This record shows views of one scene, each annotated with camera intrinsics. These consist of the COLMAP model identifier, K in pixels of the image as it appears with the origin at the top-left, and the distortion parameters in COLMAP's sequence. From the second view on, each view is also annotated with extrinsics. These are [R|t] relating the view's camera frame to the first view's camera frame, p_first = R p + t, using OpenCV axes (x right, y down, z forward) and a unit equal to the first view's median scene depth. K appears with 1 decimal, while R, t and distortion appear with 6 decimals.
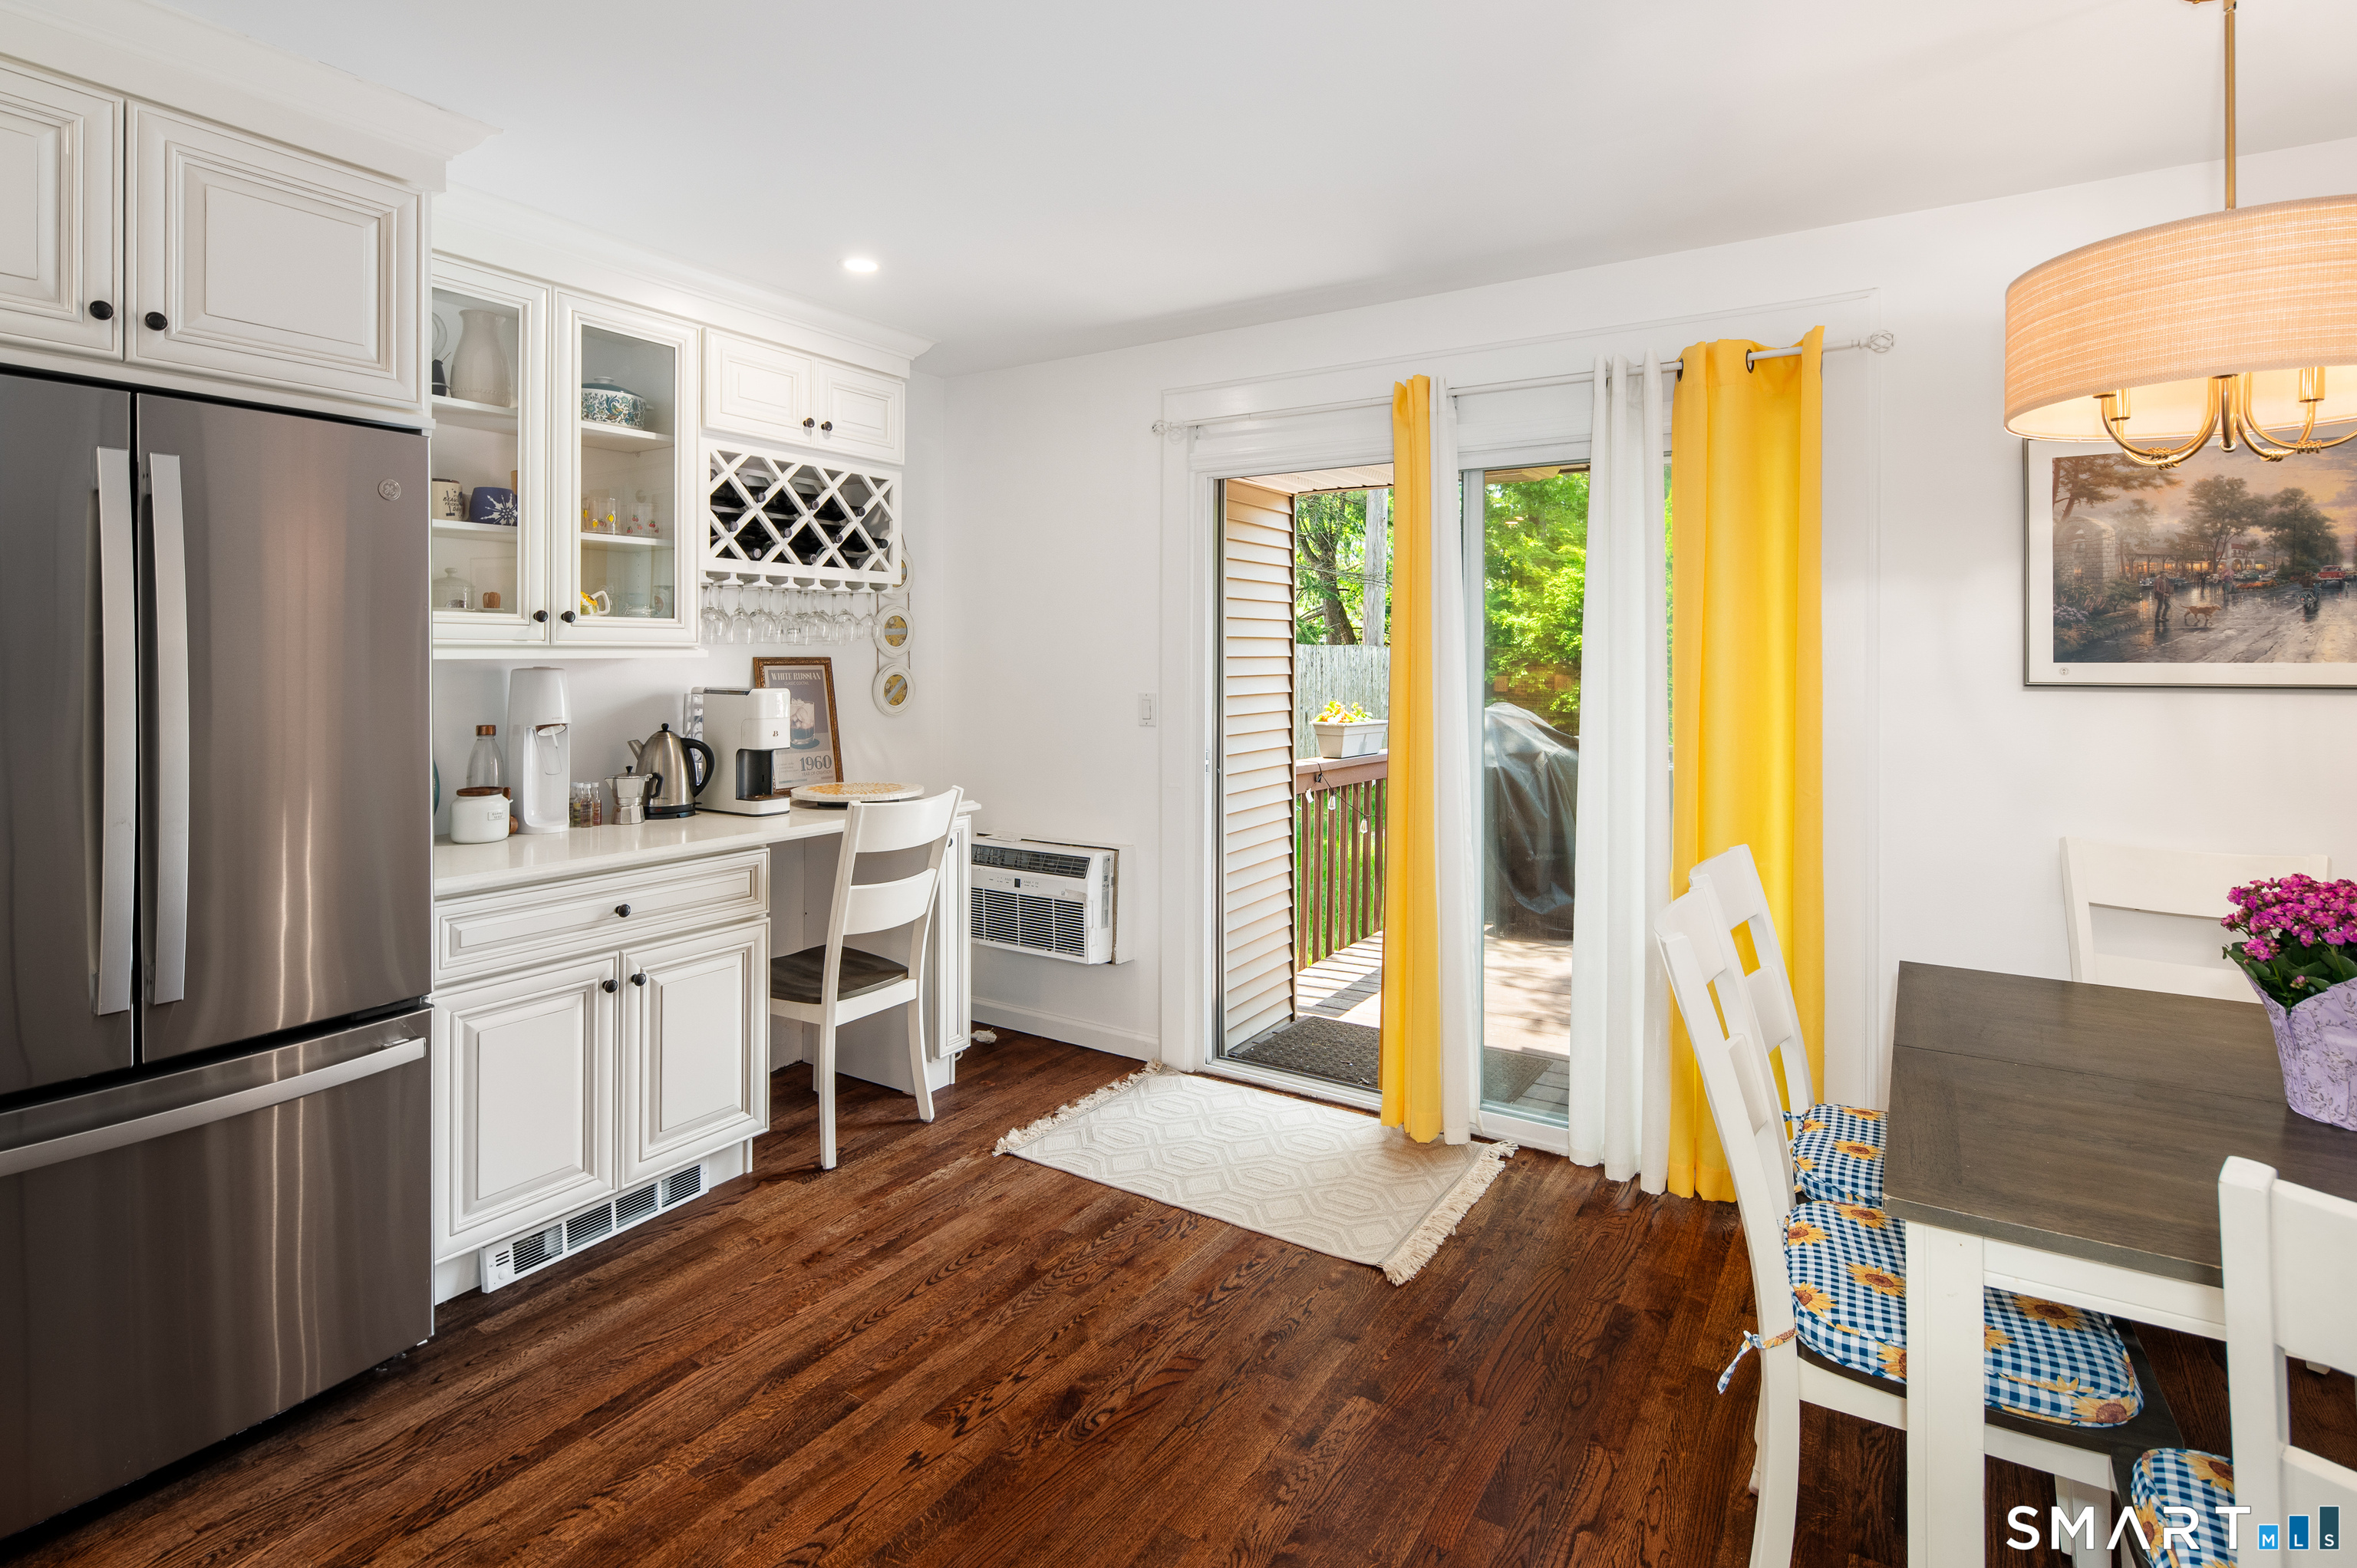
lens RADIAL K [[1149.6, 0, 1176.4], [0, 1149.6, 656.1], [0, 0, 1]] dist [0.009247, -0.008456]
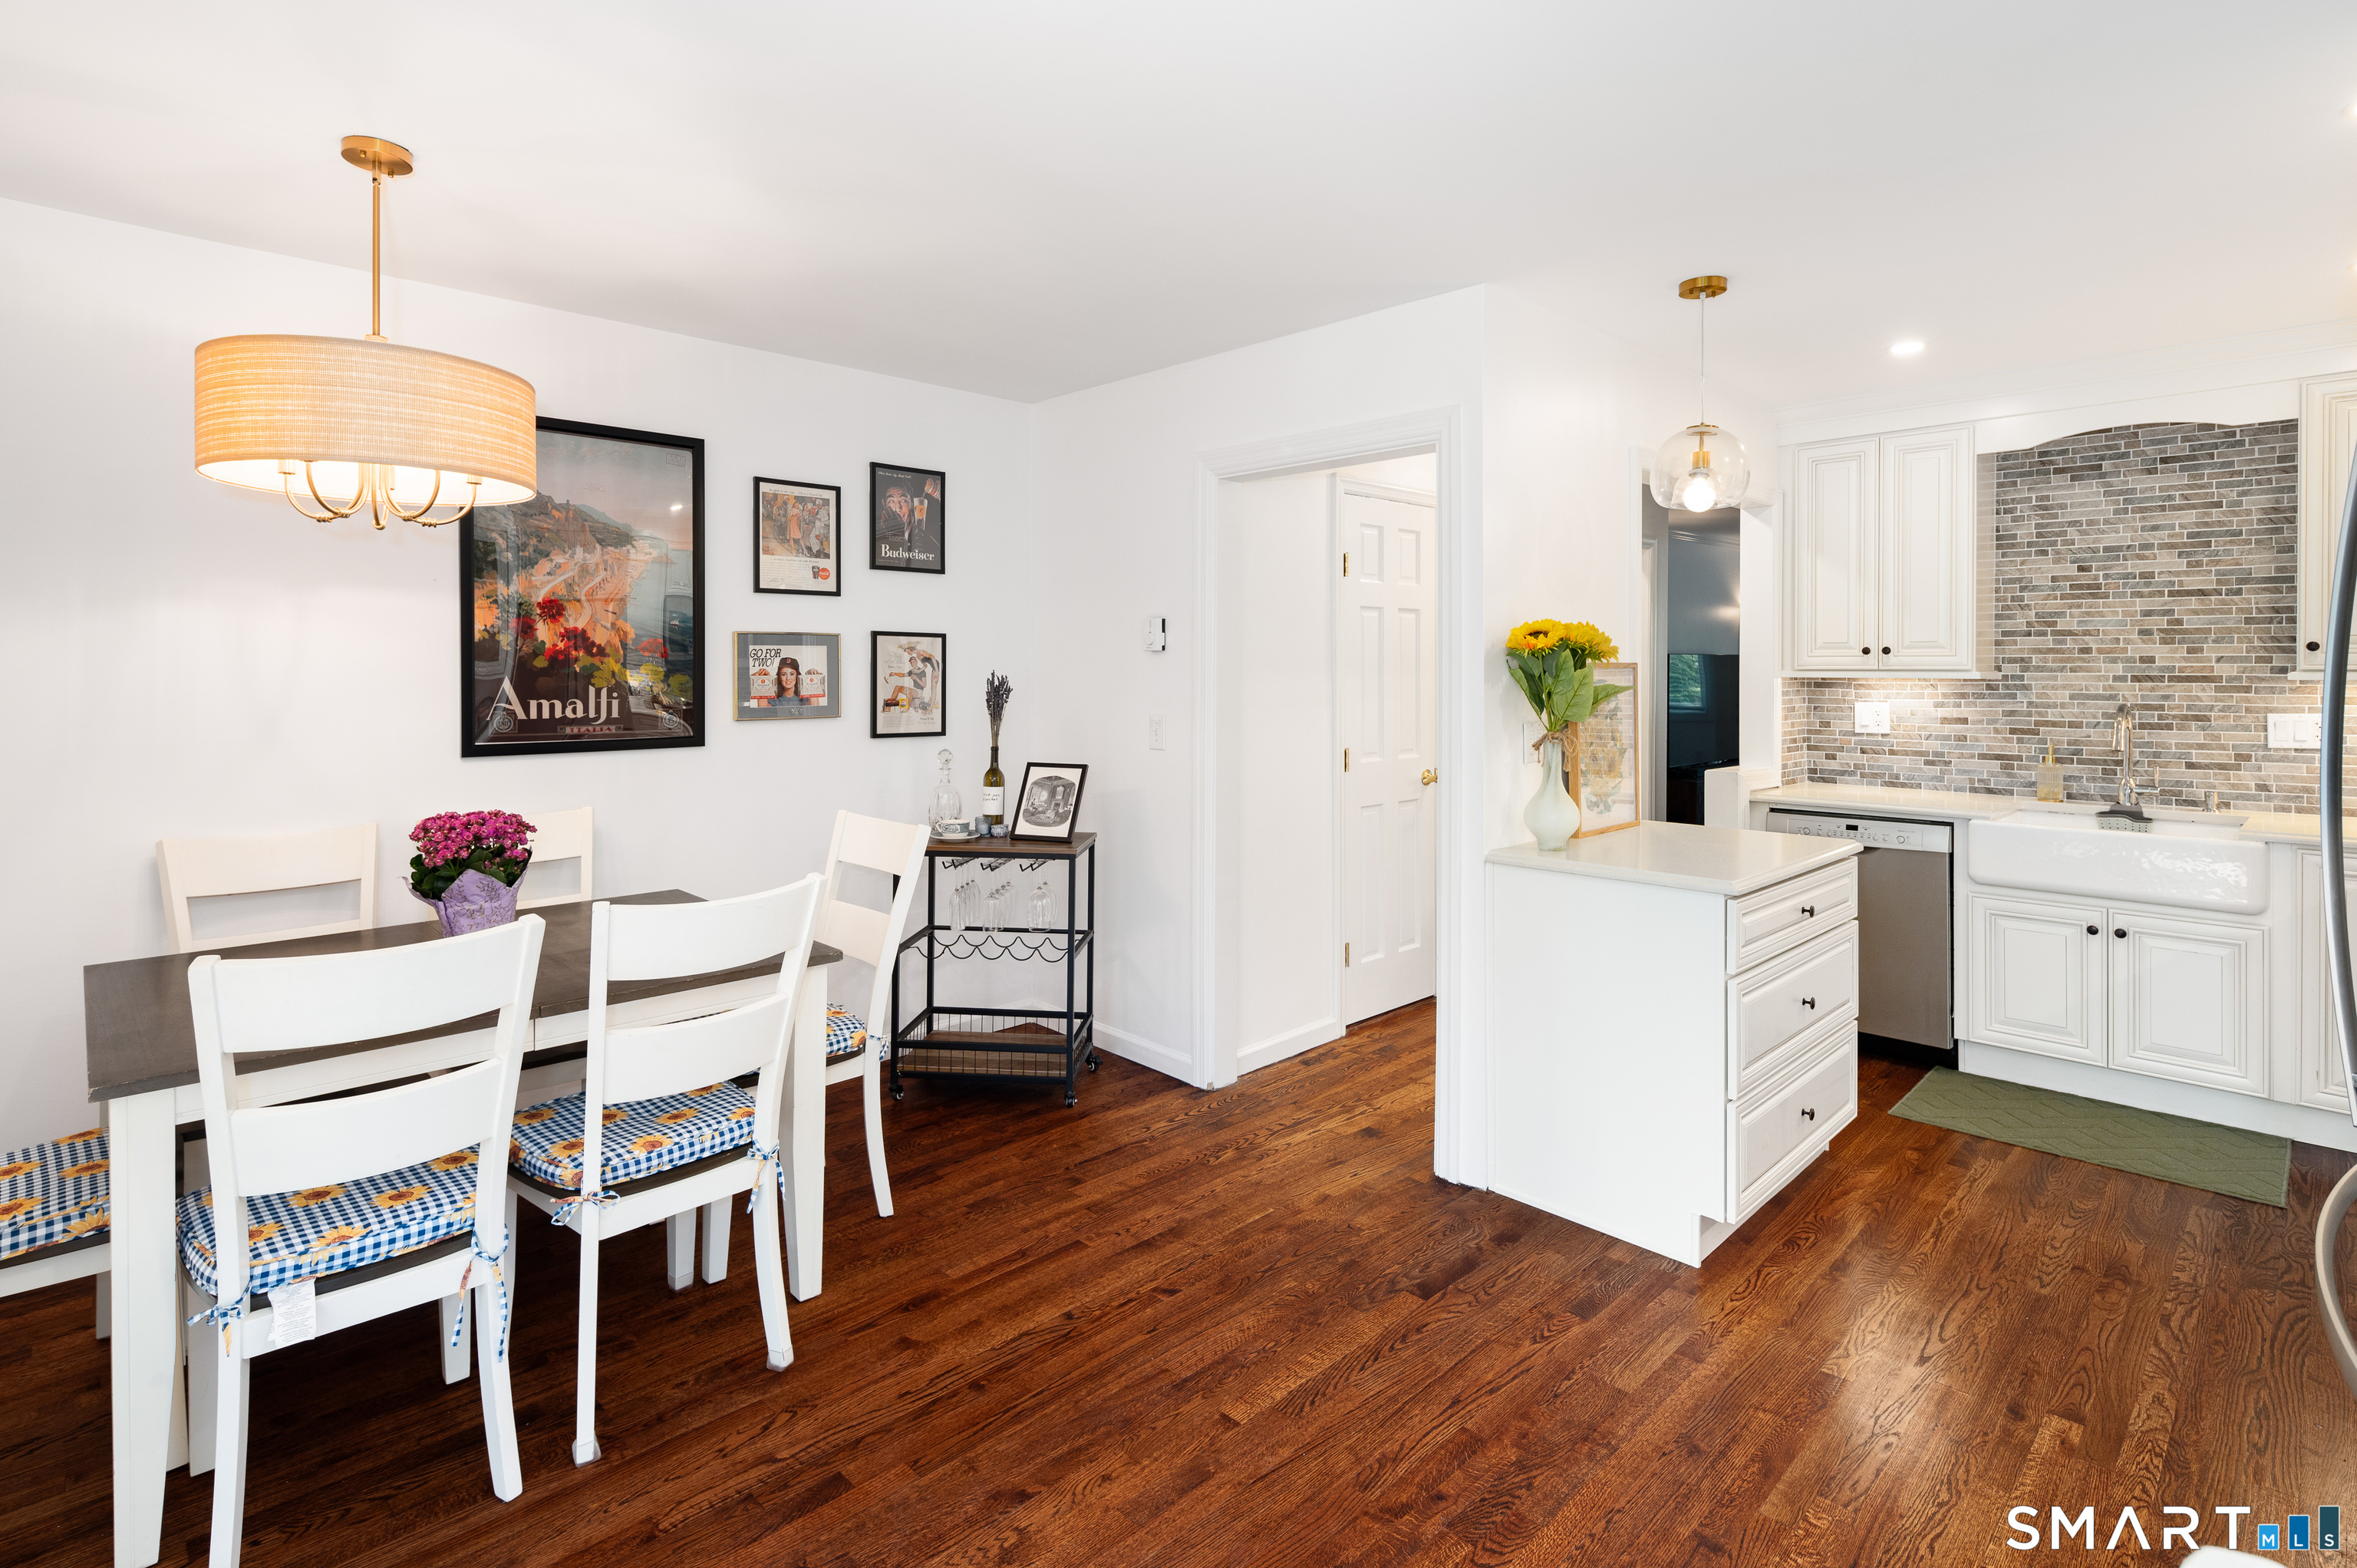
lens RADIAL K [[1149.6, 0, 1173.9], [0, 1149.6, 675.0], [0, 0, 1]] dist [0.009247, -0.008456]
pose [[-0.972144, -0.004540, 0.234341, -0.194870], [-0.003676, 0.999985, 0.004124, -0.004182], [-0.234356, 0.003148, -0.972146, 1.396161]]
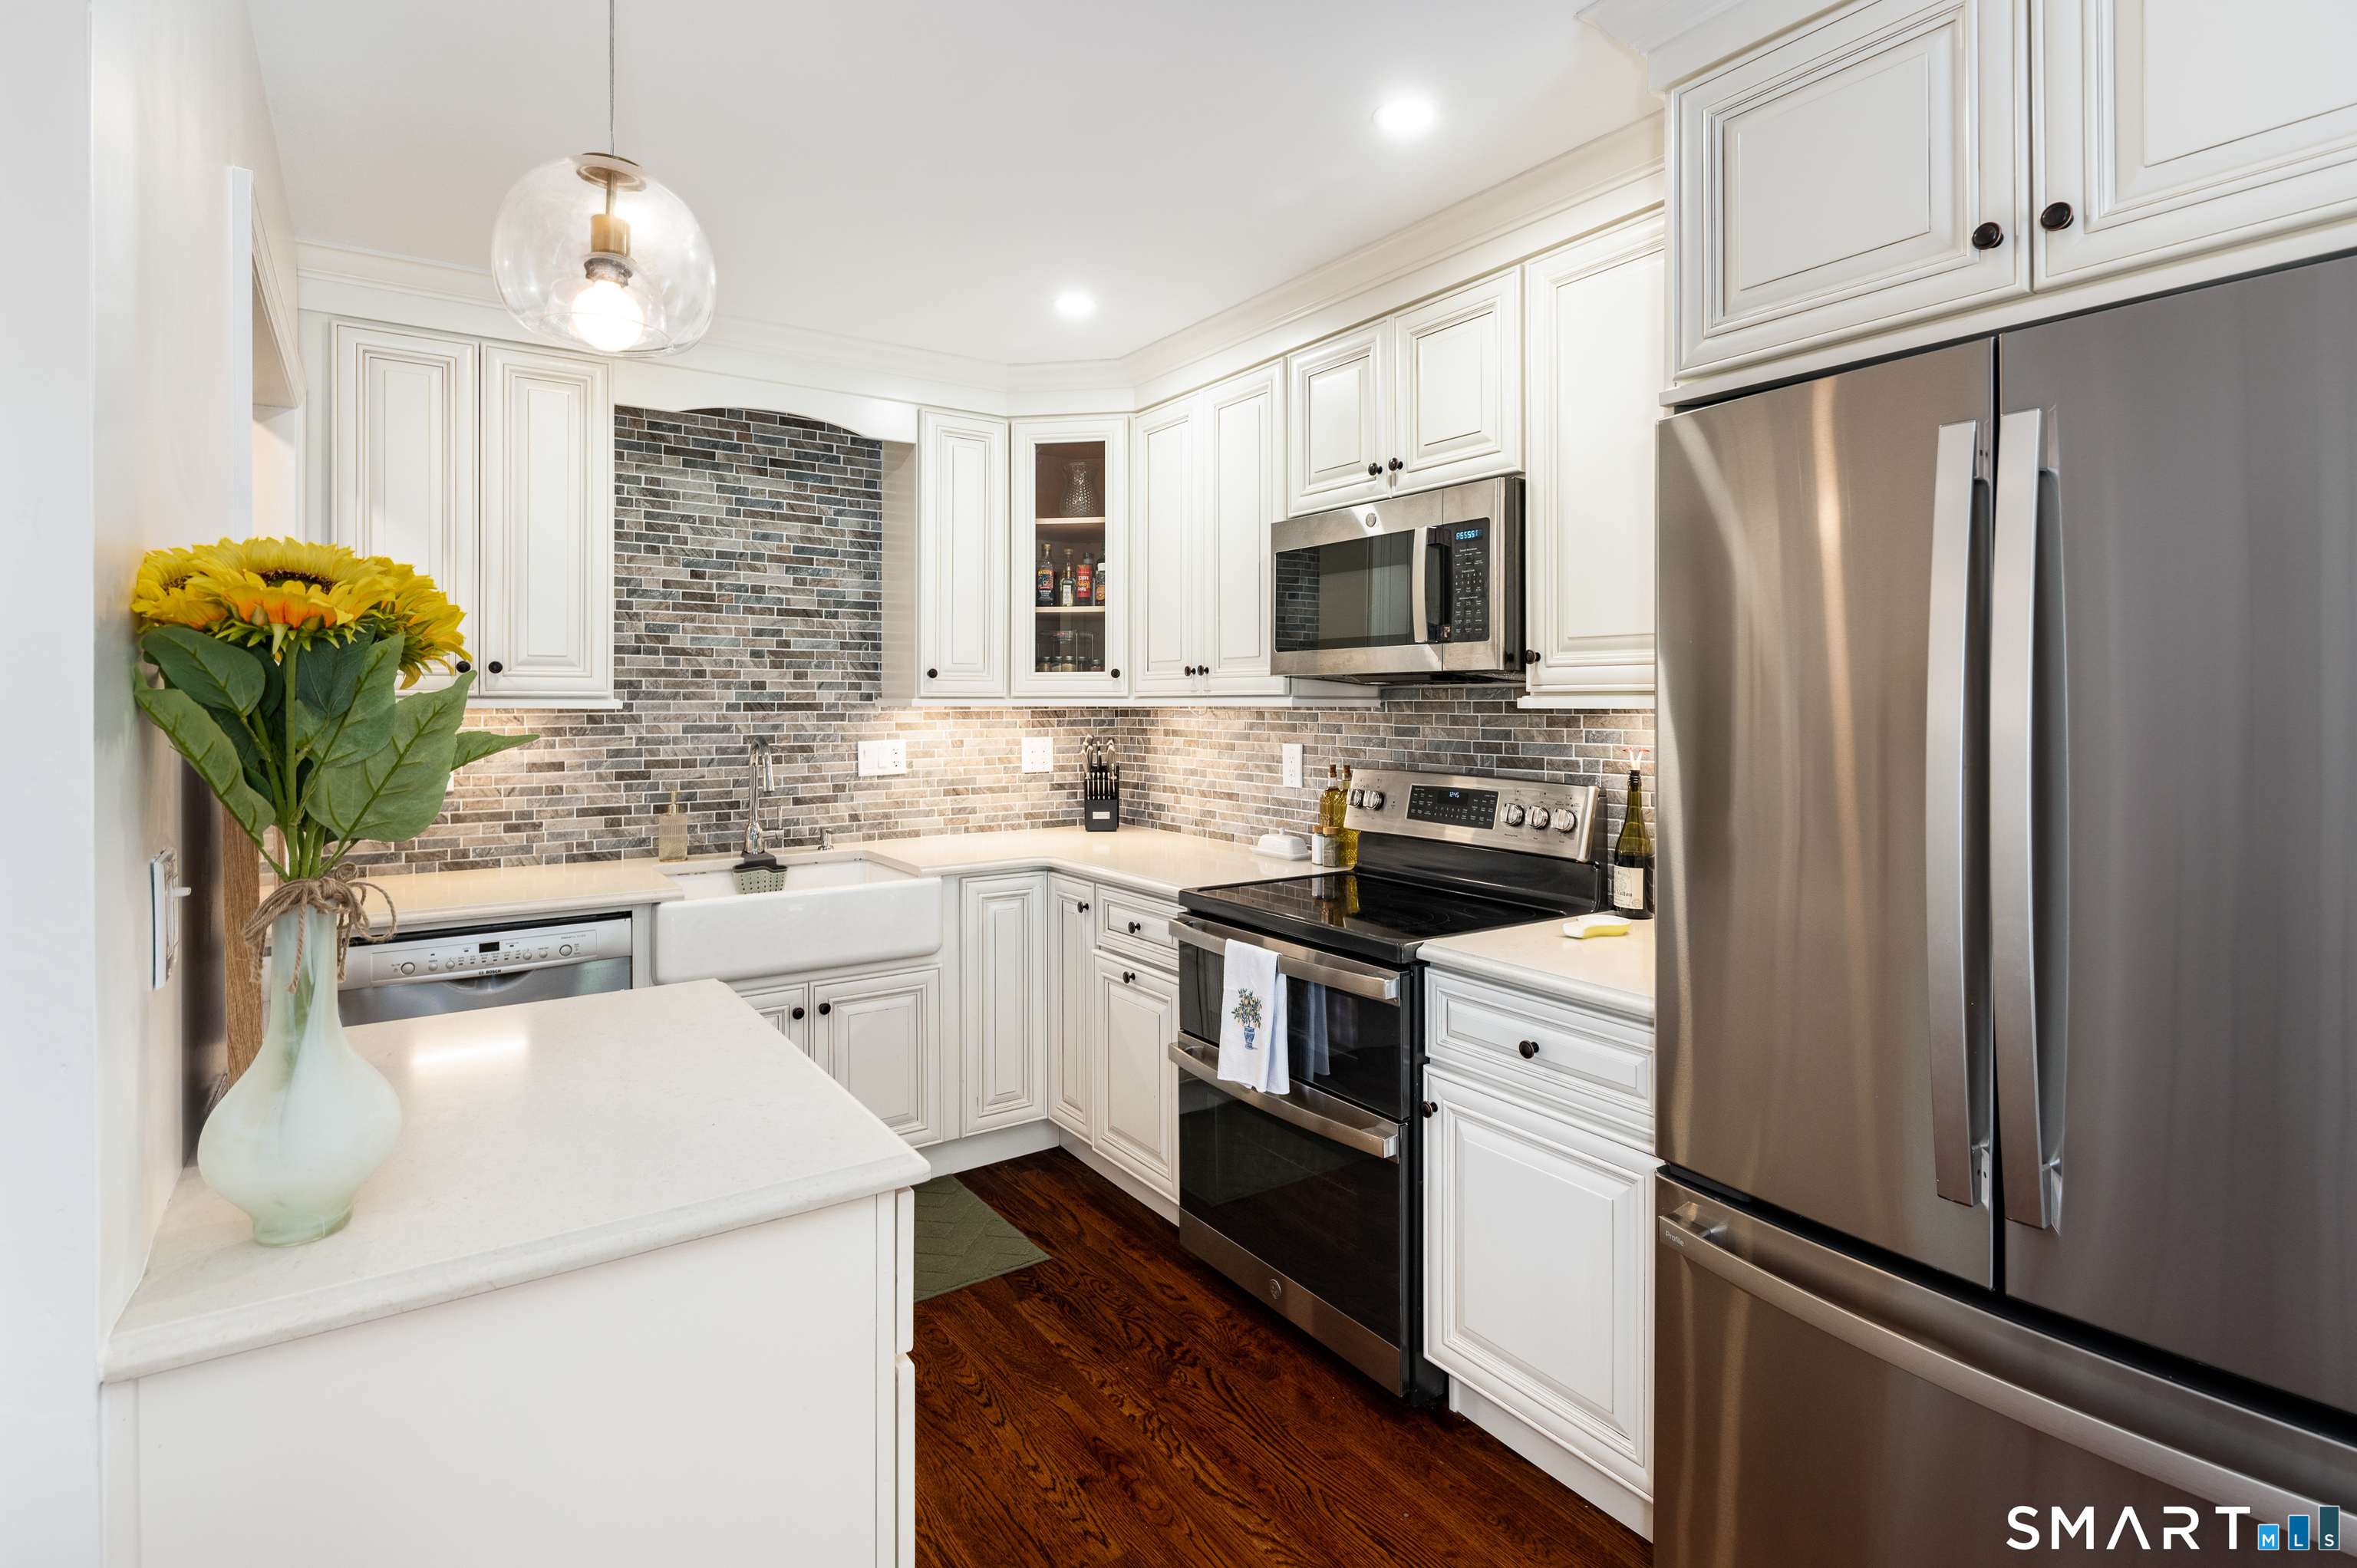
lens RADIAL K [[1149.6, 0, 1188.1], [0, 1149.6, 701.2], [0, 0, 1]] dist [0.009247, -0.008456]
pose [[-0.387743, -0.001494, -0.921766, -0.044956], [-0.000731, 0.999999, -0.001313, -0.002897], [0.921767, 0.000165, -0.387744, 0.580054]]
